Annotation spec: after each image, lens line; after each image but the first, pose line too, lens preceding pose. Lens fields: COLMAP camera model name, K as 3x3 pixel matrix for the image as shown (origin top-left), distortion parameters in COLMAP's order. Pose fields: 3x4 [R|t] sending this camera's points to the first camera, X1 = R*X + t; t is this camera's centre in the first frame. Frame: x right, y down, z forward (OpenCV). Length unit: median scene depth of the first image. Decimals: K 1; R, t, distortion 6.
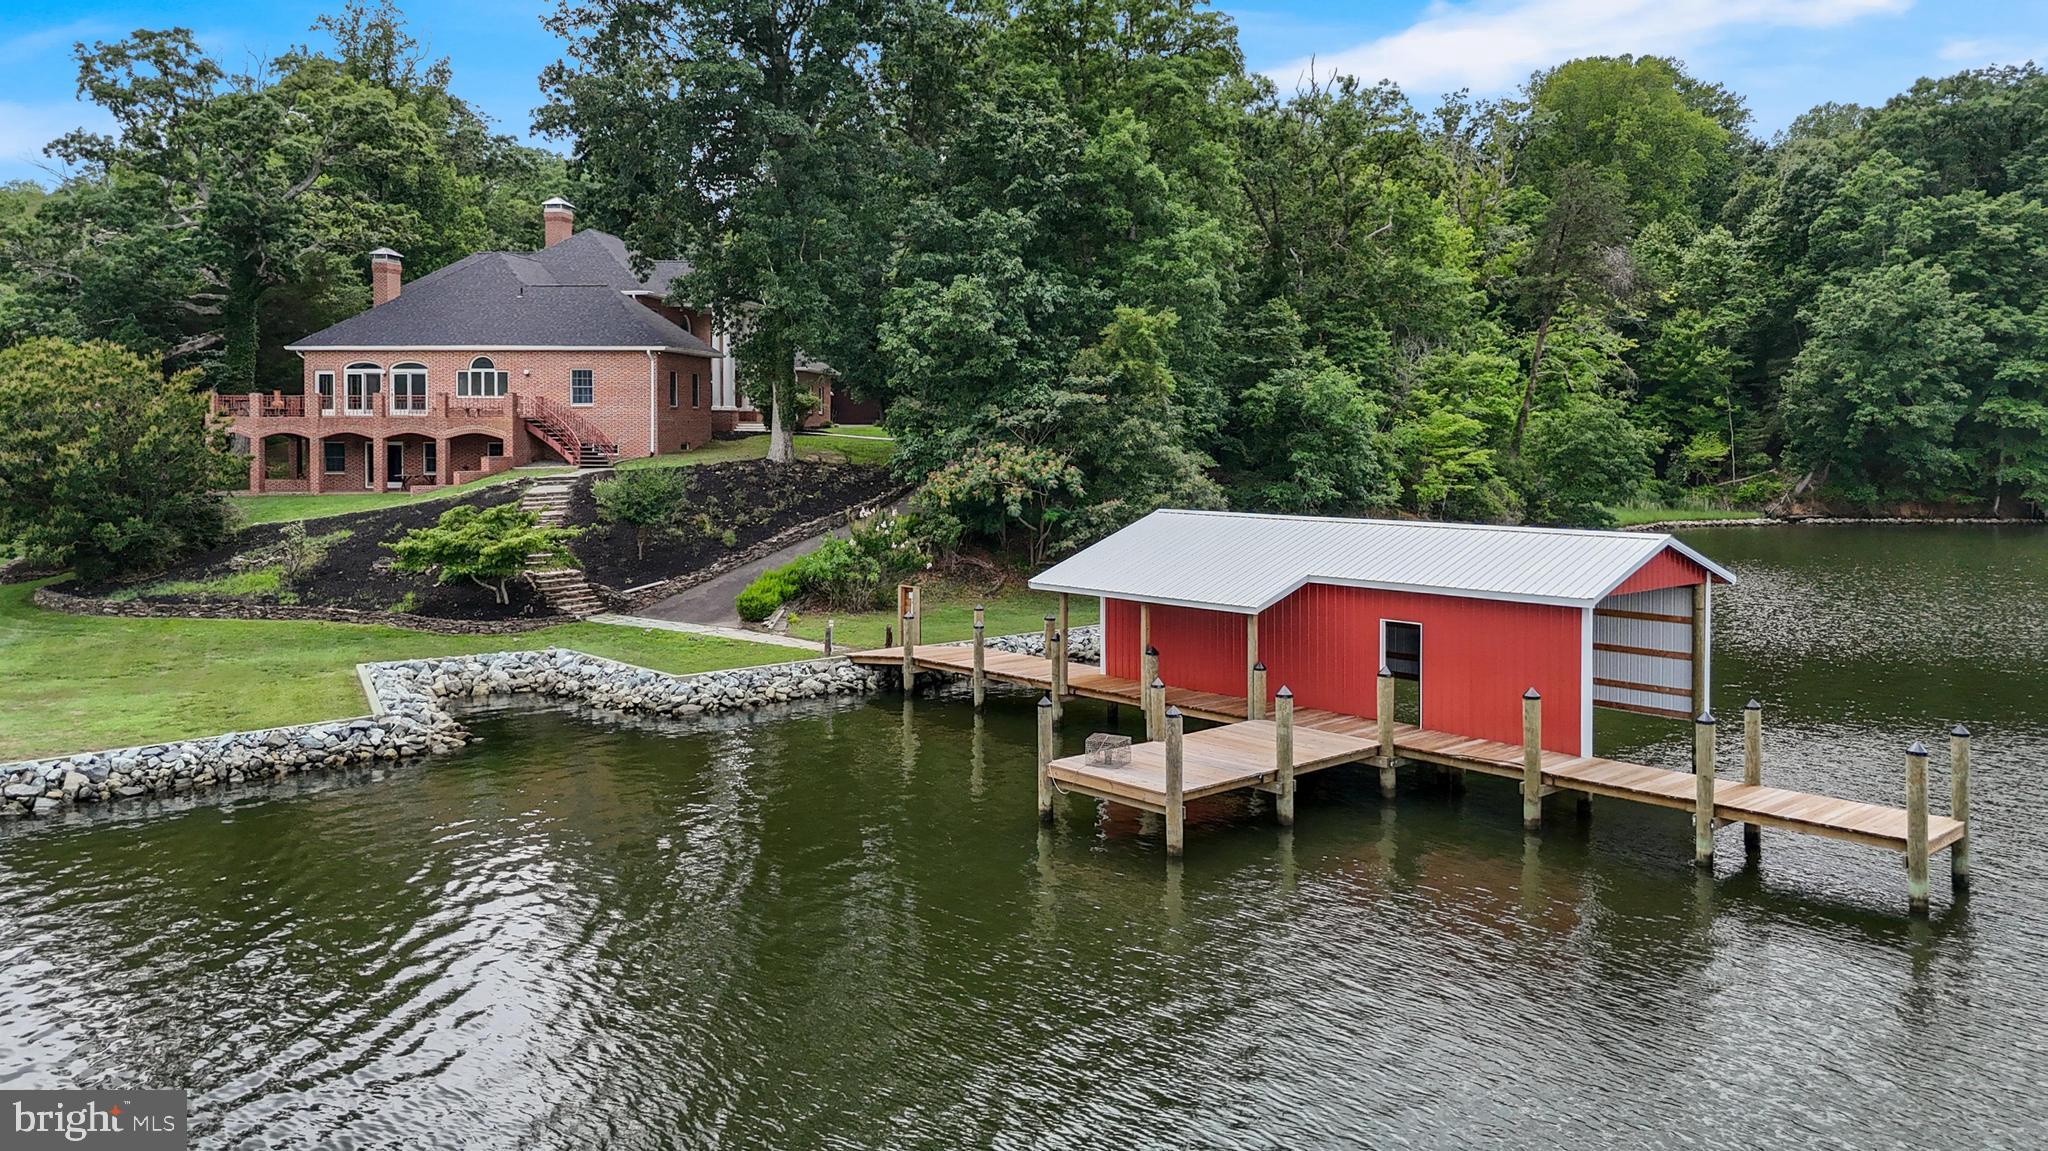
lens RADIAL K [[1523.1, 0, 1007.2], [0, 1523.1, 479.2], [0, 0, 1]] dist [0.077576, -0.085625]
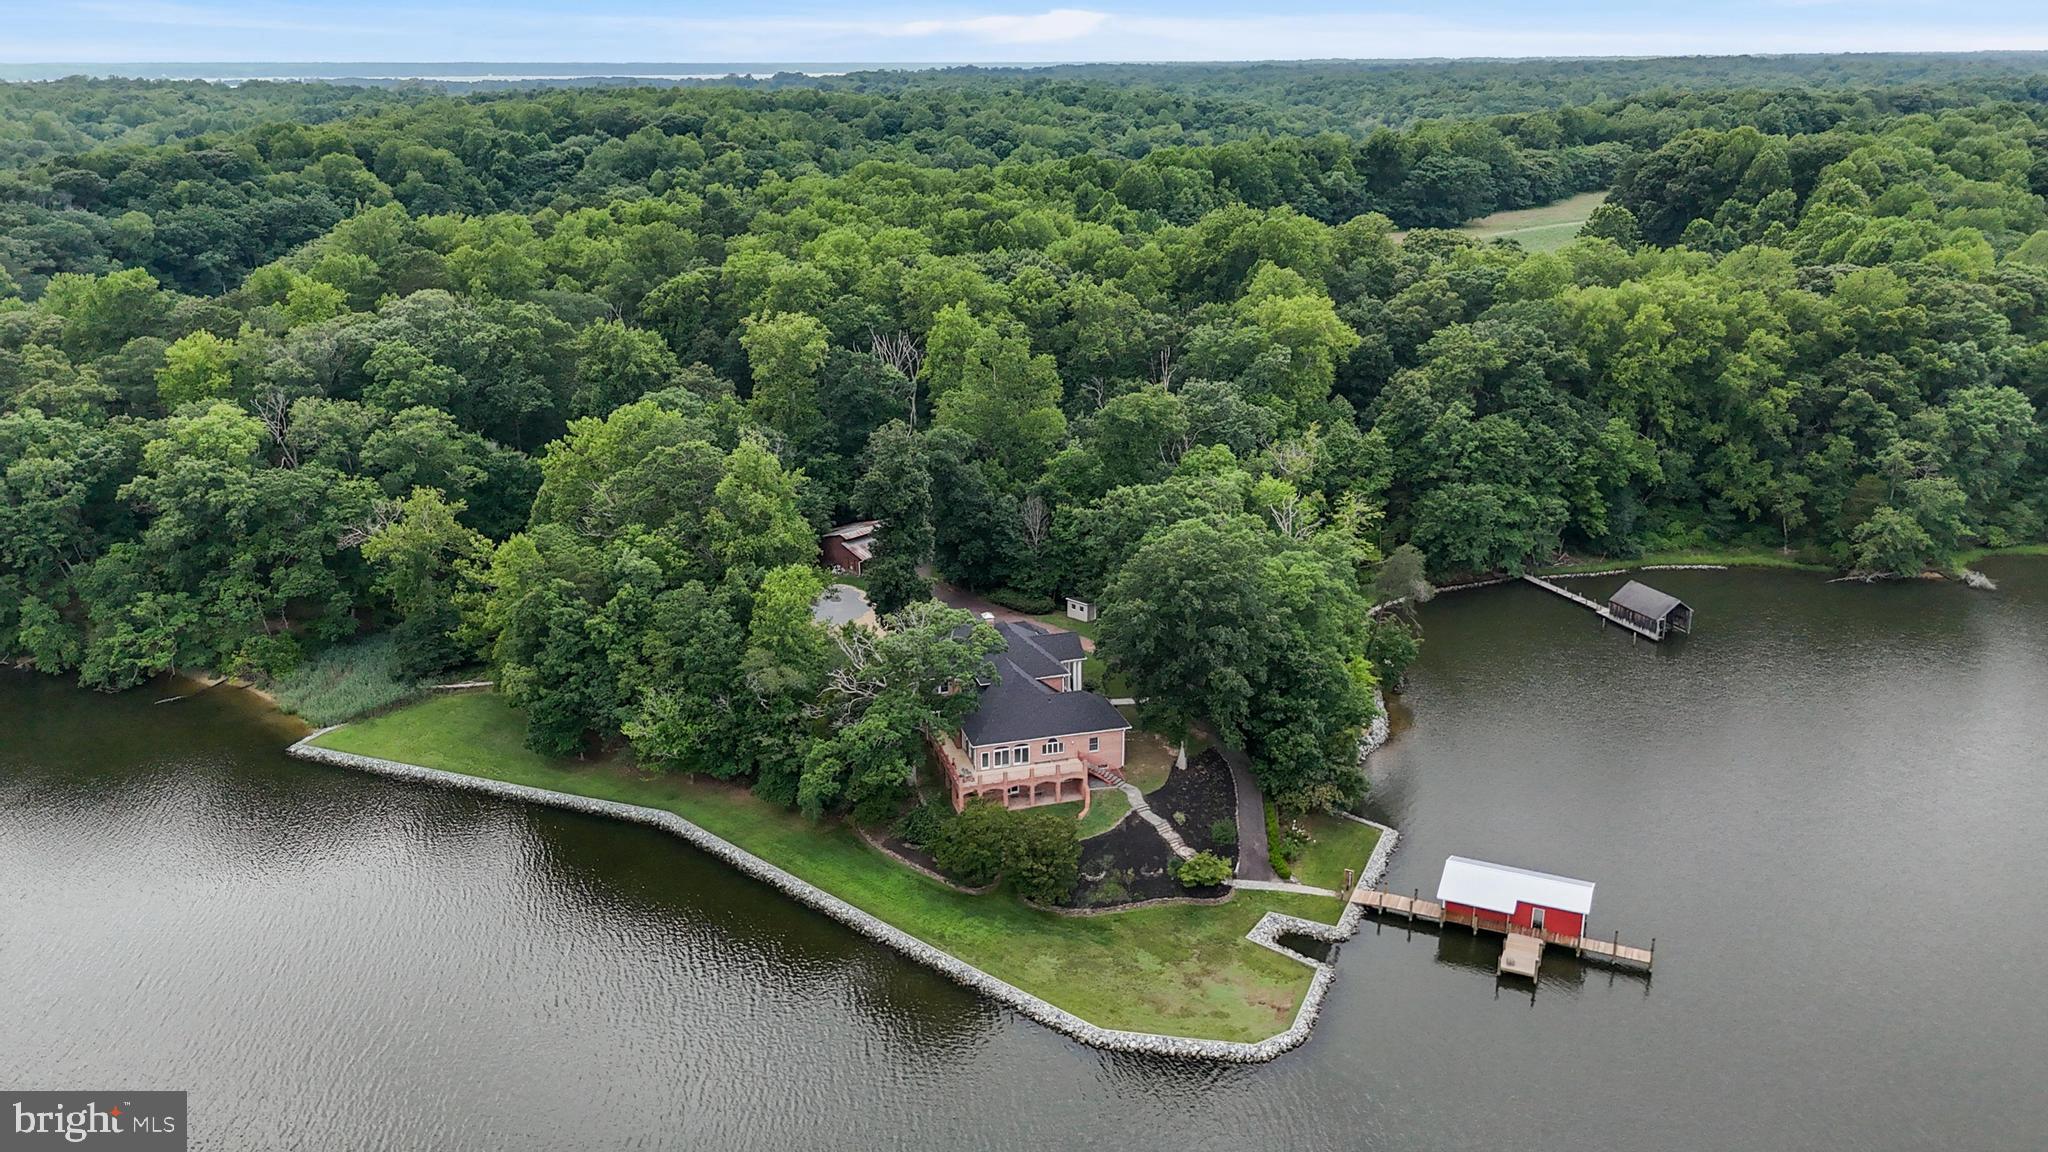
lens RADIAL K [[1483.4, 0, 978.5], [0, 1483.4, 598.1], [0, 0, 1]] dist [0.067044, -0.000860]
pose [[0.928650, -0.139626, 0.343676, -1.216040], [0.033222, 0.954040, 0.297832, -0.980968], [-0.369466, -0.265164, 0.890608, -0.952709]]
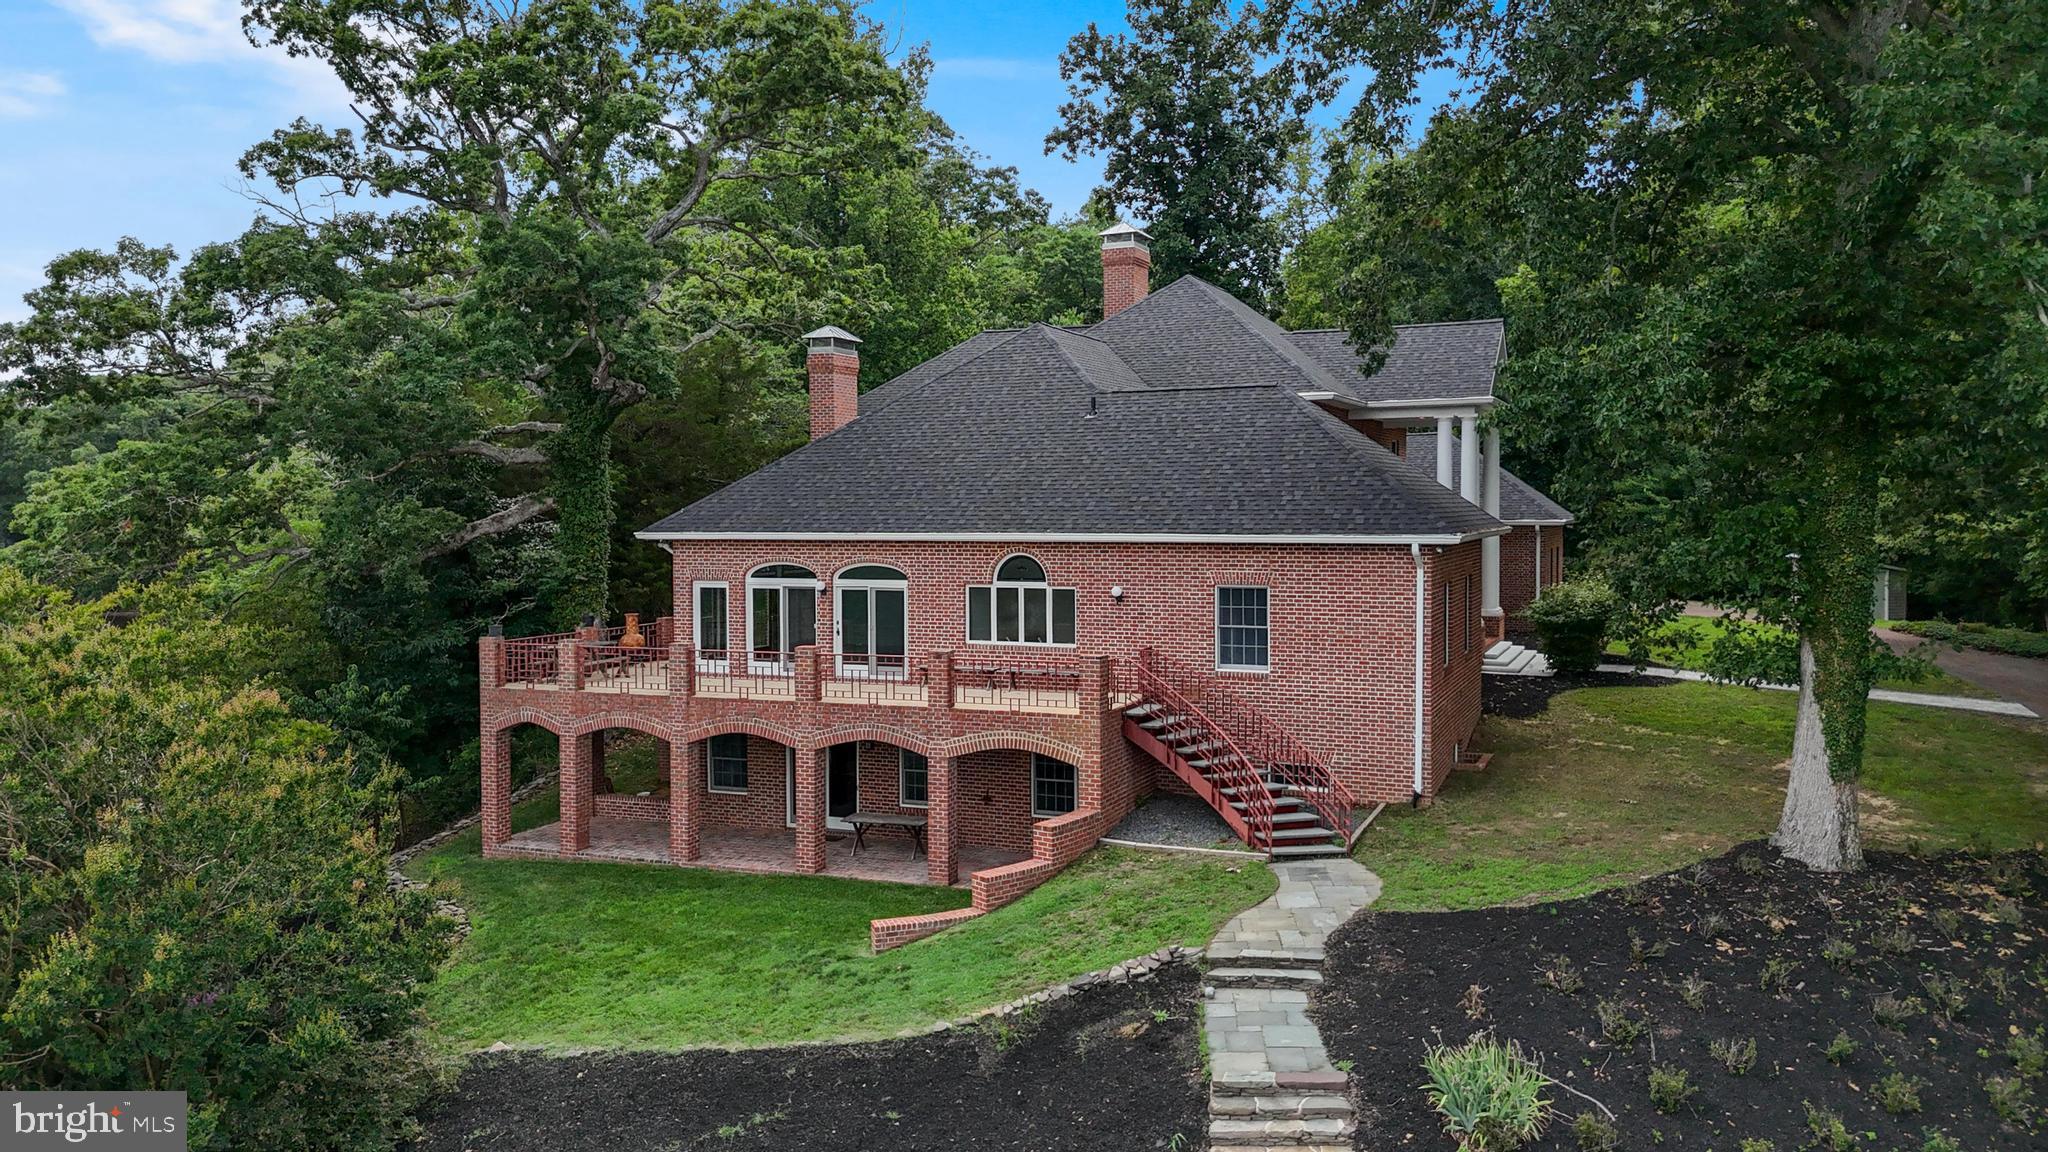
lens RADIAL K [[1531.2, 0, 1024.0], [0, 1531.2, 576.0], [0, 0, 1]] dist [0.099923, -0.083824]
pose [[0.962631, 0.005017, -0.270770, -0.220318], [-0.001838, 0.999926, 0.011992, -0.079476], [0.270810, -0.011046, 0.962569, 0.570640]]
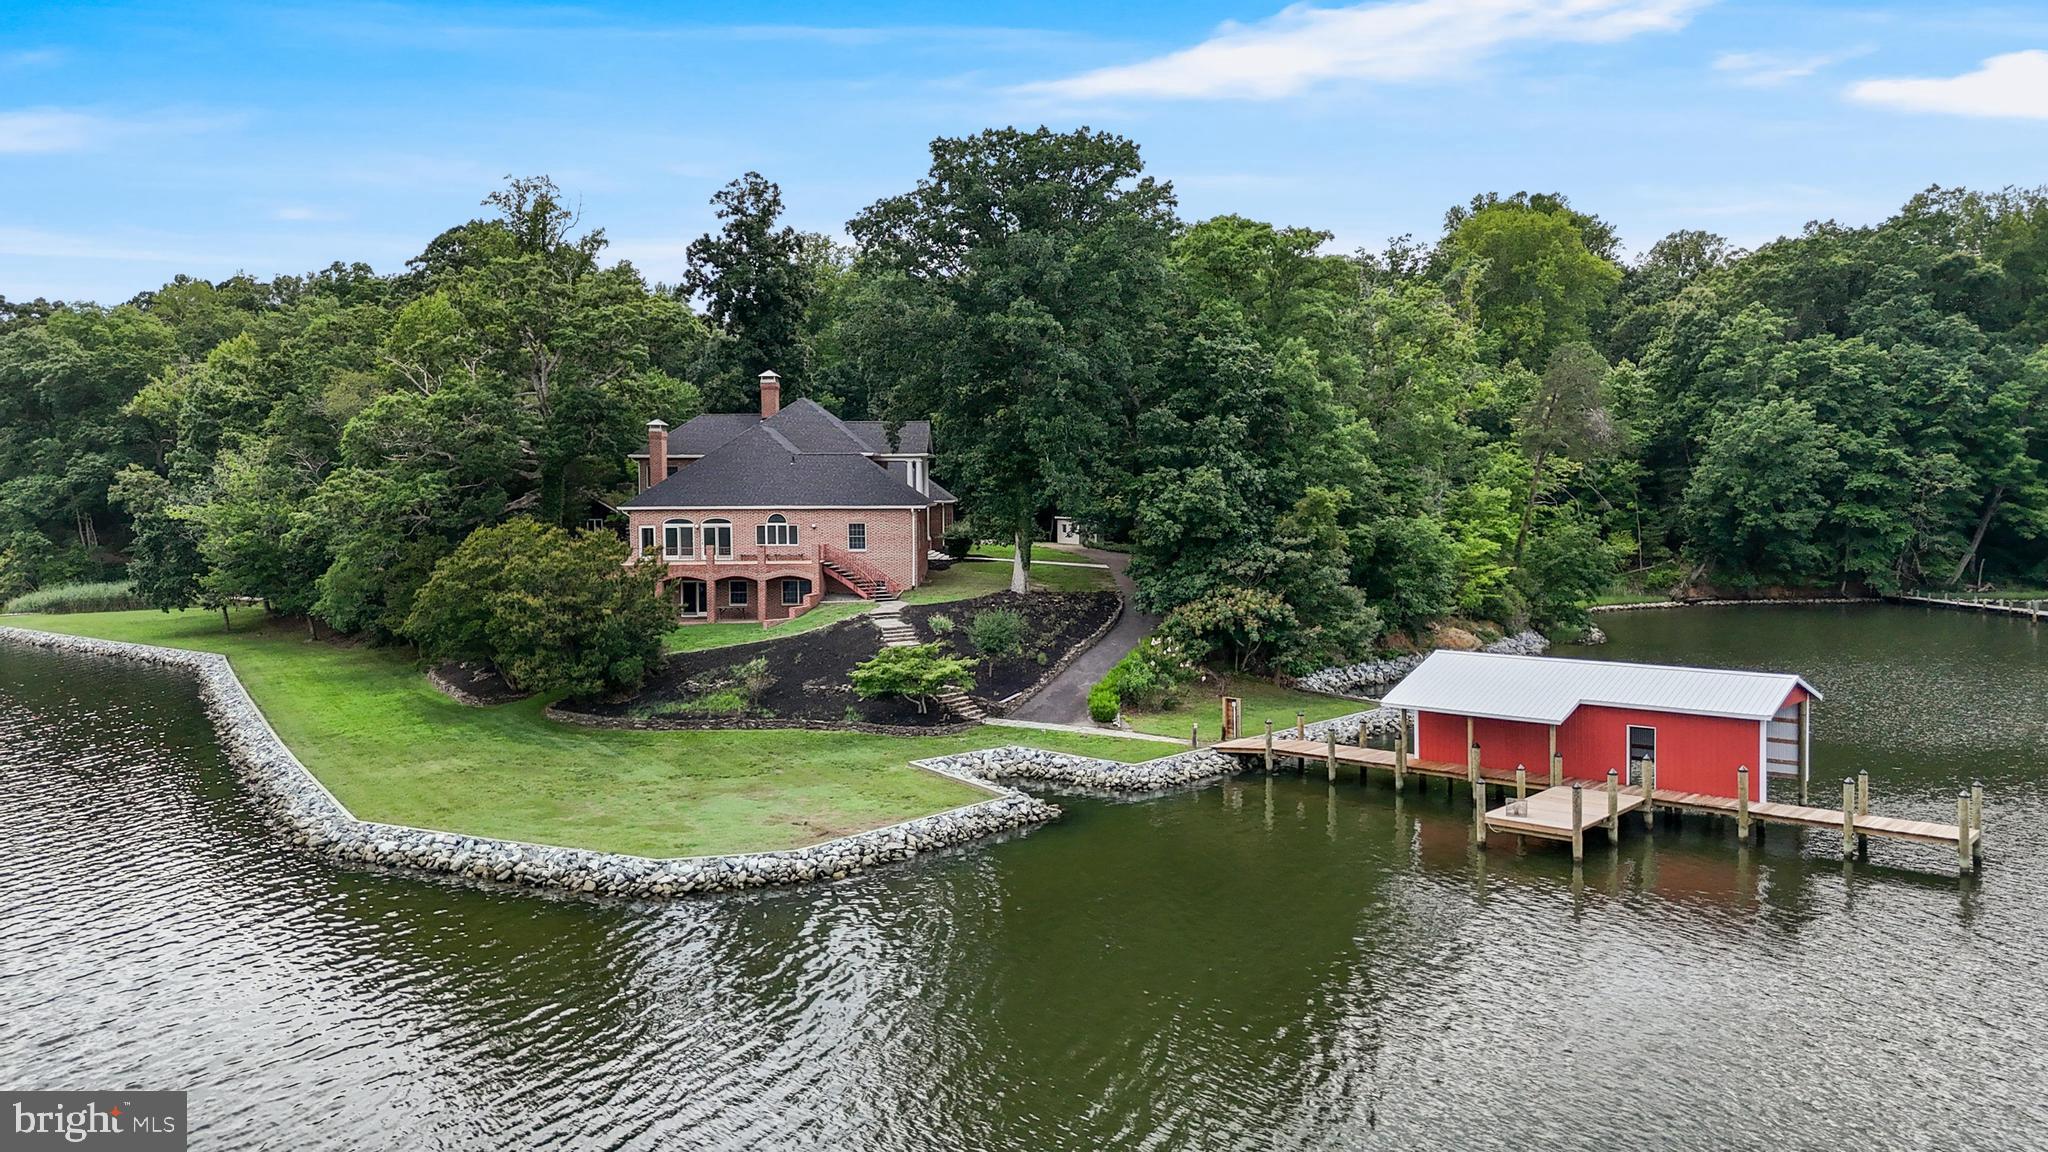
lens RADIAL K [[1503.2, 0, 1024.0], [0, 1503.2, 576.0], [0, 0, 1]] dist [0.081854, -0.071940]
pose [[0.993684, -0.015915, 0.111078, -0.278848], [0.012986, 0.999550, 0.027037, -0.059341], [-0.111458, -0.025424, 0.993444, -0.278283]]
